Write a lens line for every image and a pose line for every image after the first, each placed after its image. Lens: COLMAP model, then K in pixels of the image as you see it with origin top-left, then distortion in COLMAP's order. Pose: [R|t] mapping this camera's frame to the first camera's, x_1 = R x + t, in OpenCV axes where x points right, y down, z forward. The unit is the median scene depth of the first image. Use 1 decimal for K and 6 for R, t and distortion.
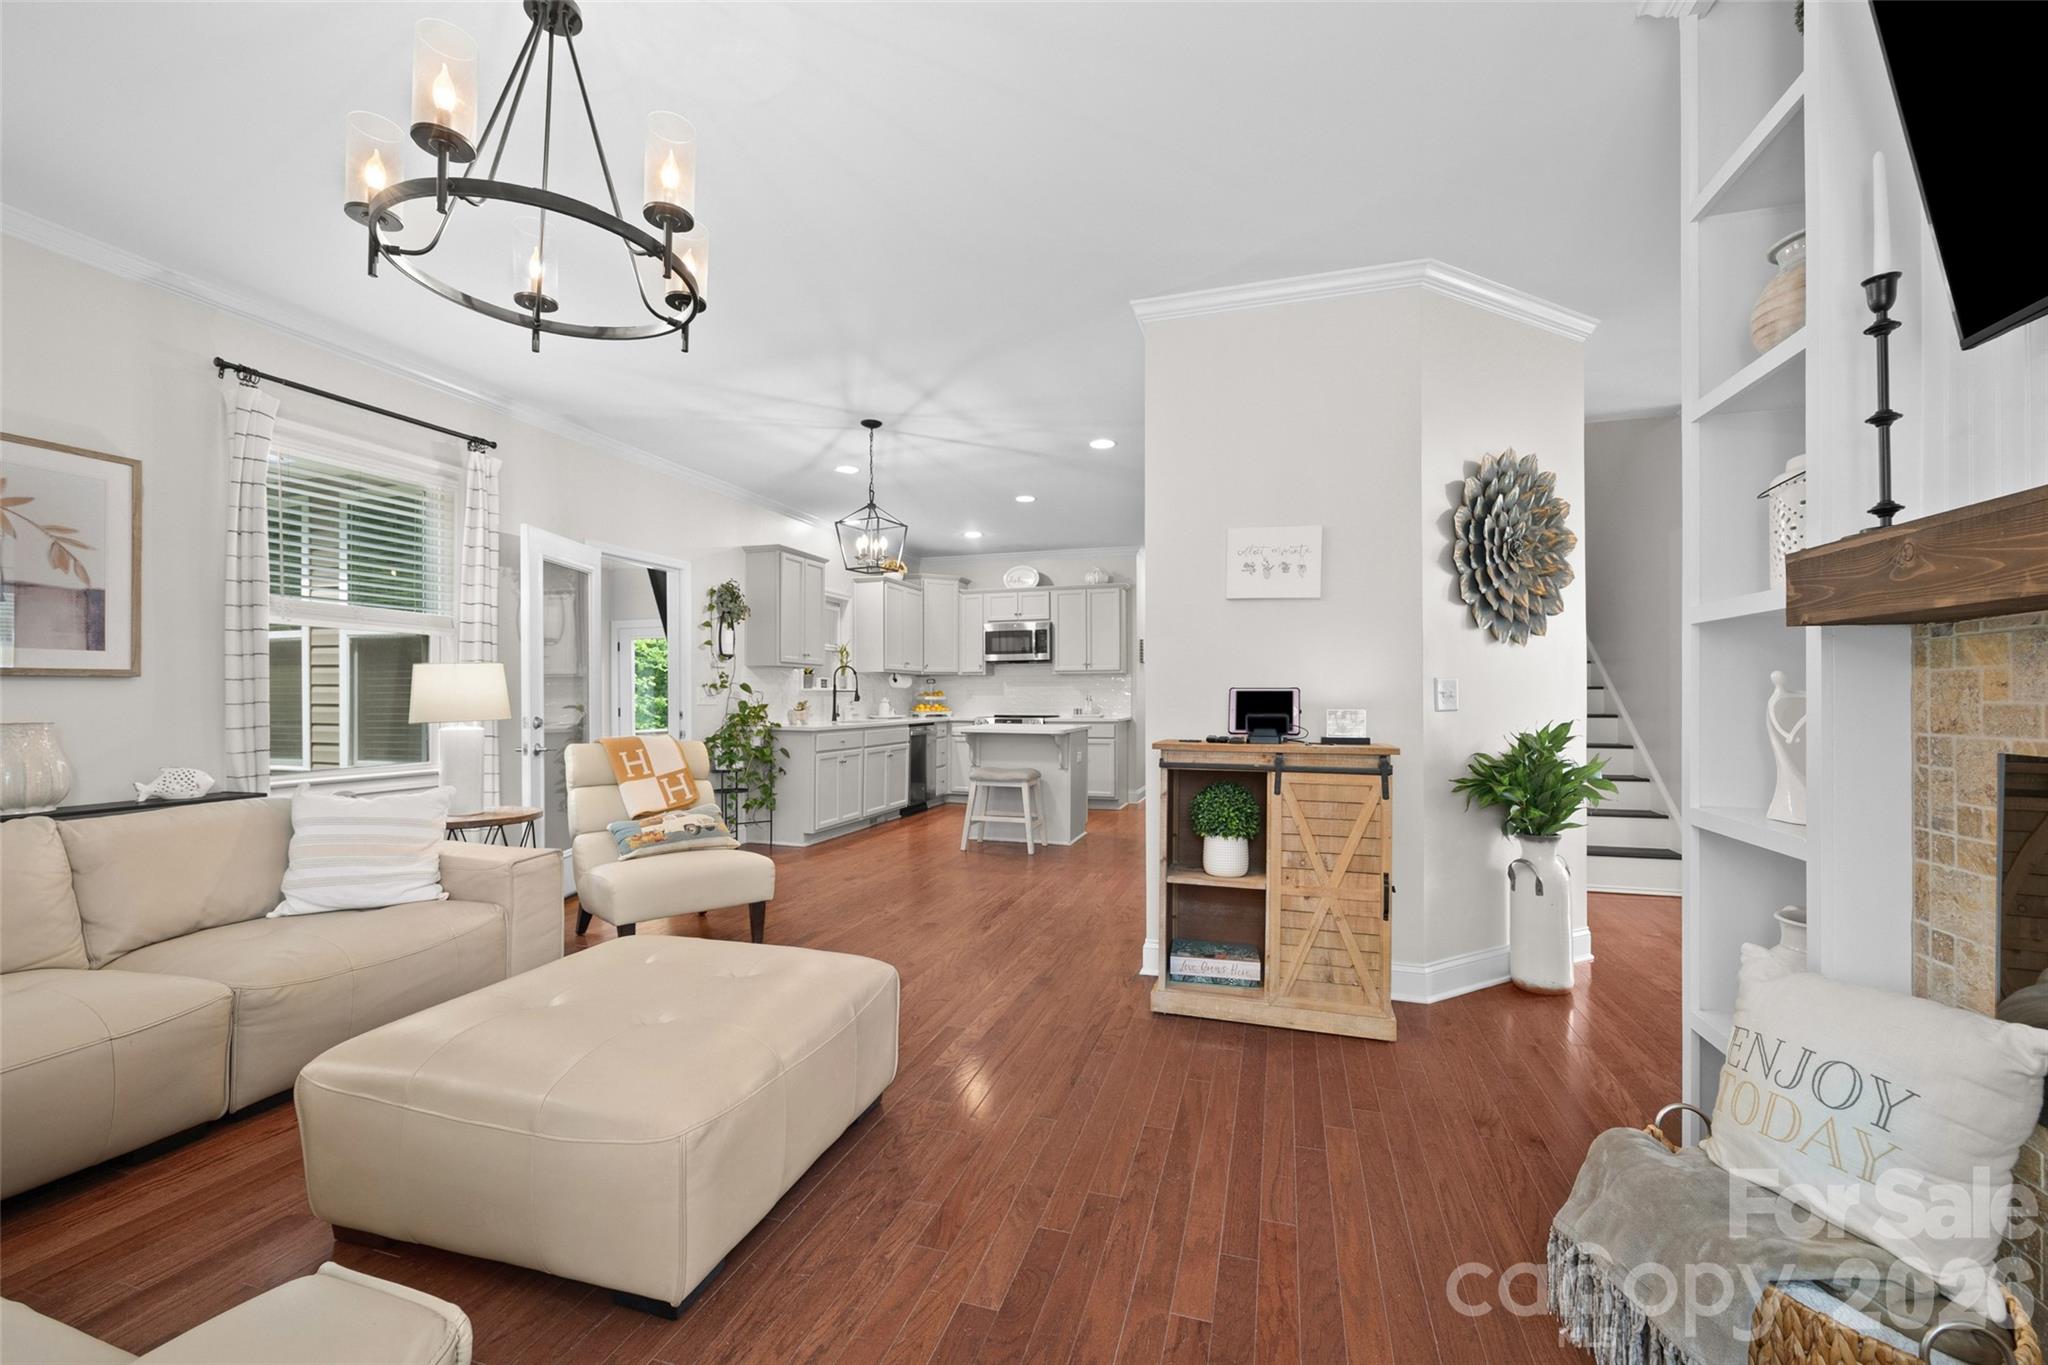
lens RADIAL K [[828.8, 0, 1030.6], [0, 828.8, 684.0], [0, 0, 1]] dist [0.000731, -0.000942]
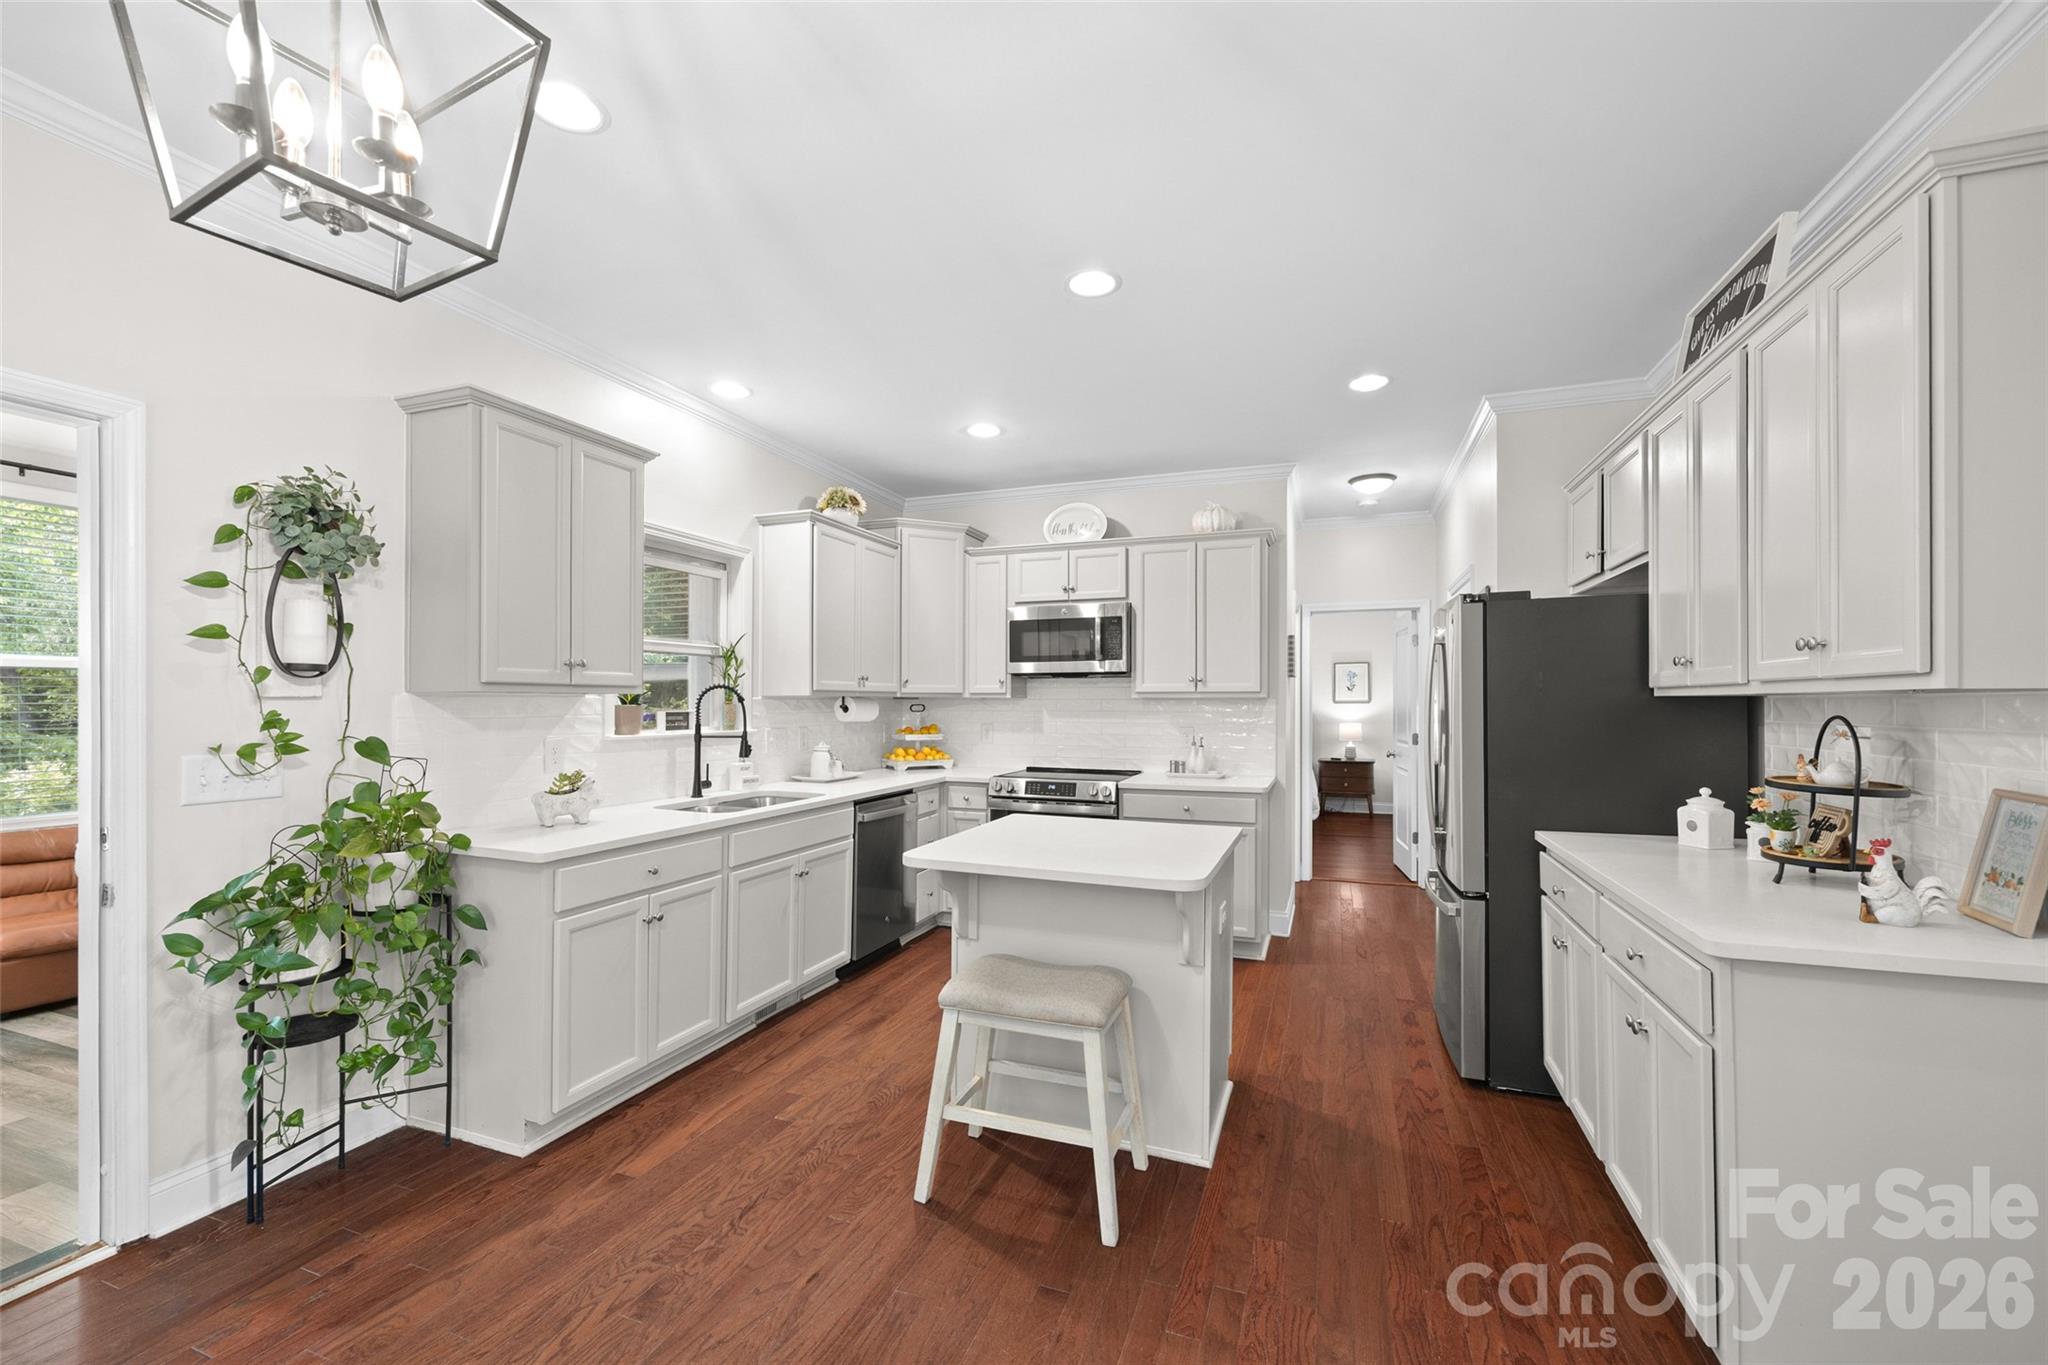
lens RADIAL K [[828.8, 0, 1028.6], [0, 828.8, 700.3], [0, 0, 1]] dist [0.000731, -0.000942]
pose [[0.998295, 0.002777, -0.058304, -0.011116], [-0.002035, 0.999916, 0.012771, -0.019756], [0.058335, -0.012630, 0.998217, 0.516137]]
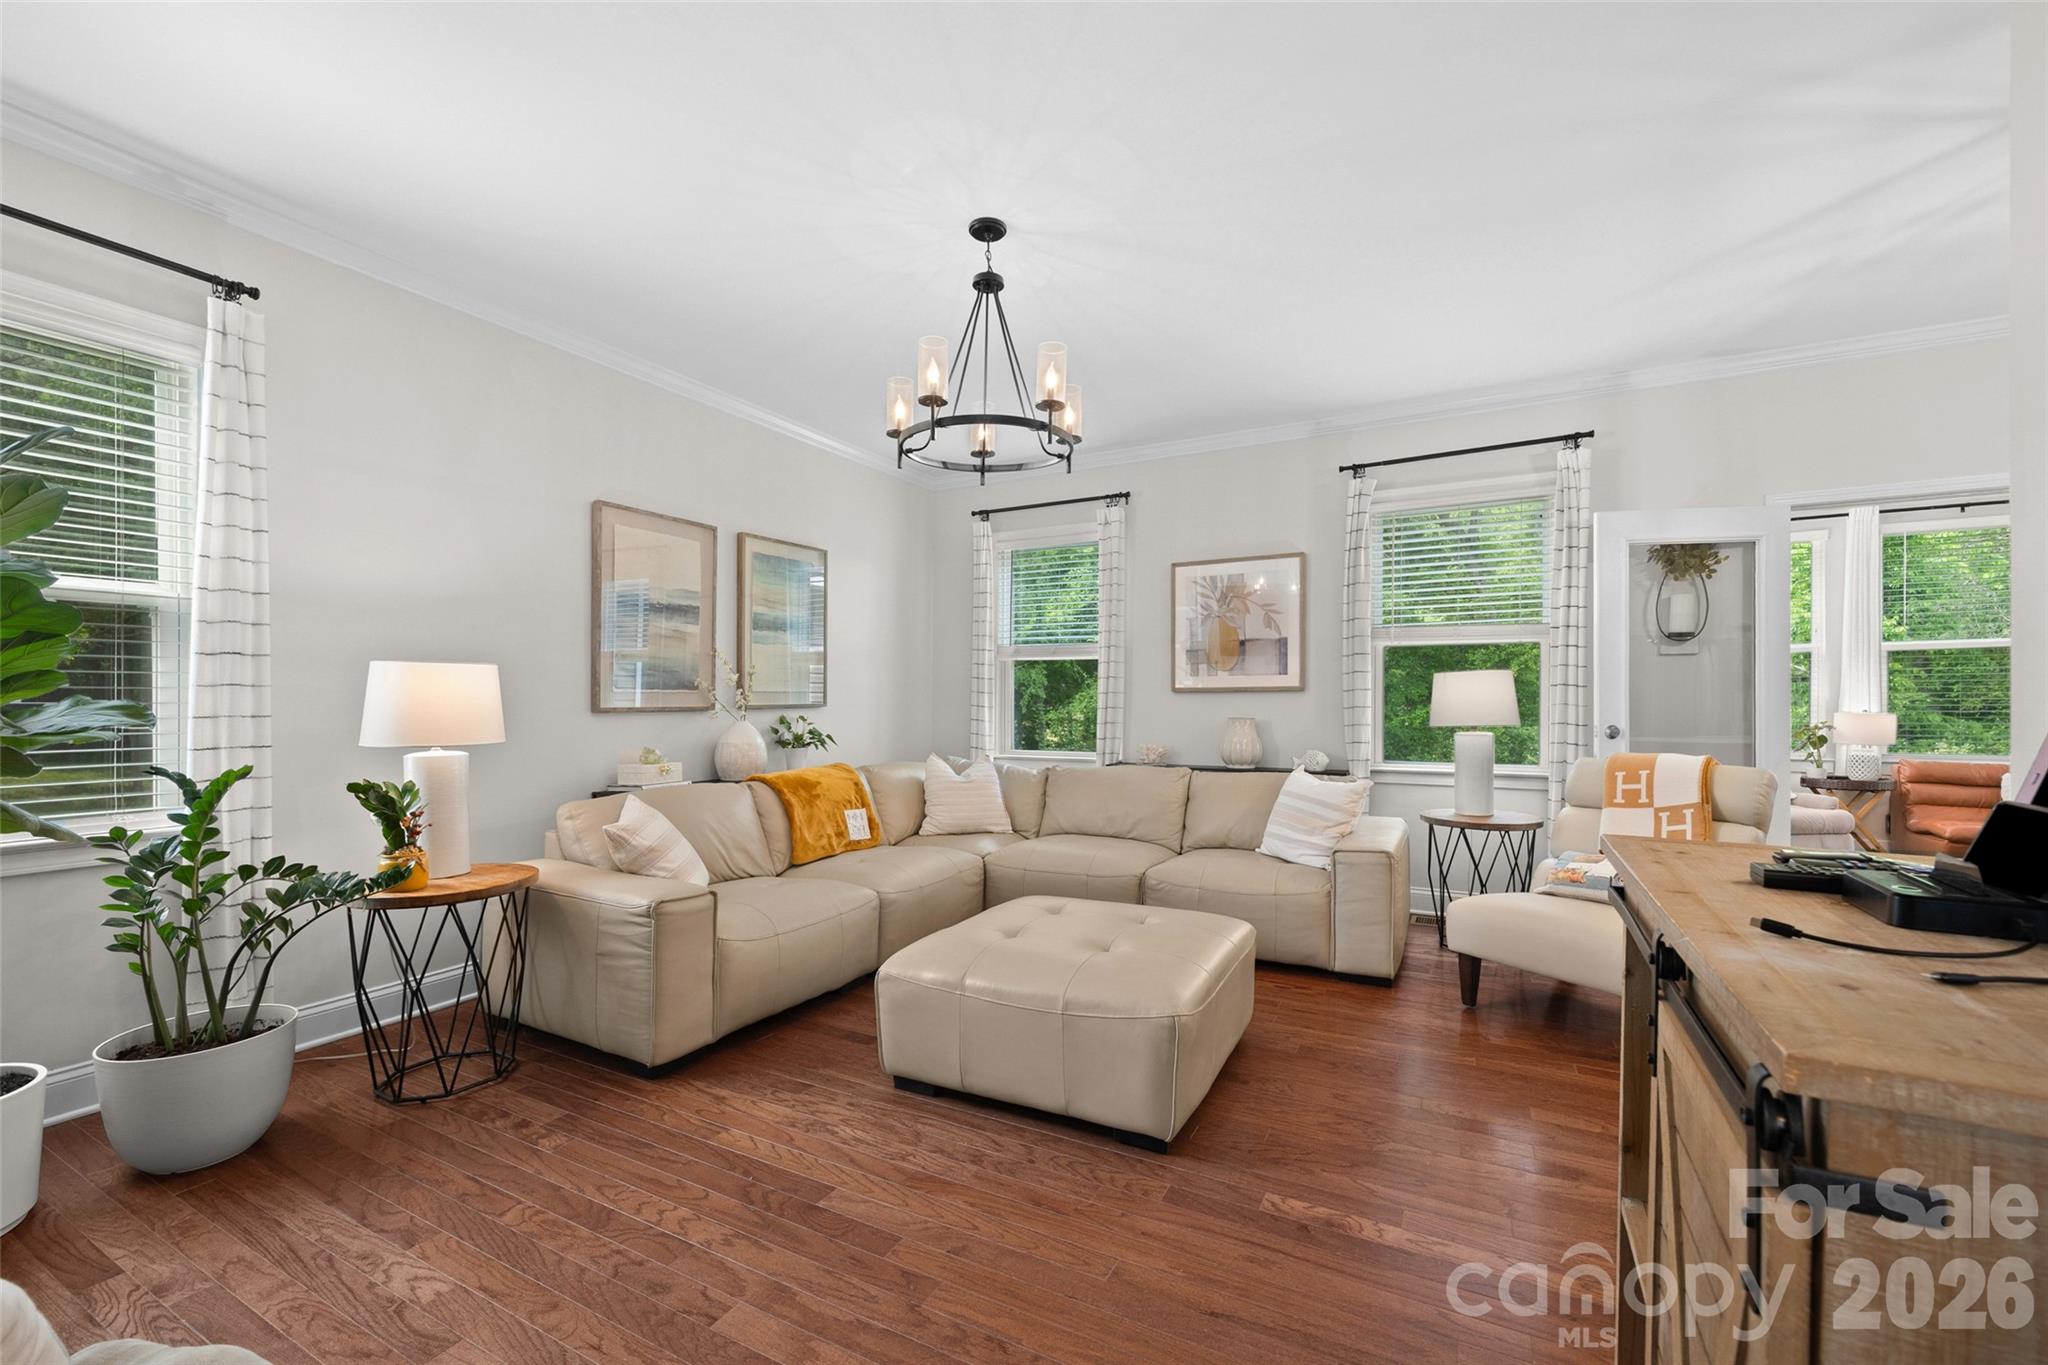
lens RADIAL K [[828.8, 0, 1032.5], [0, 828.8, 702.7], [0, 0, 1]] dist [0.000731, -0.000942]
pose [[-0.190286, 0.006661, -0.981706, 0.222858], [0.019422, 0.999807, 0.003019, 0.000171], [0.981537, -0.018492, -0.190379, 0.312173]]
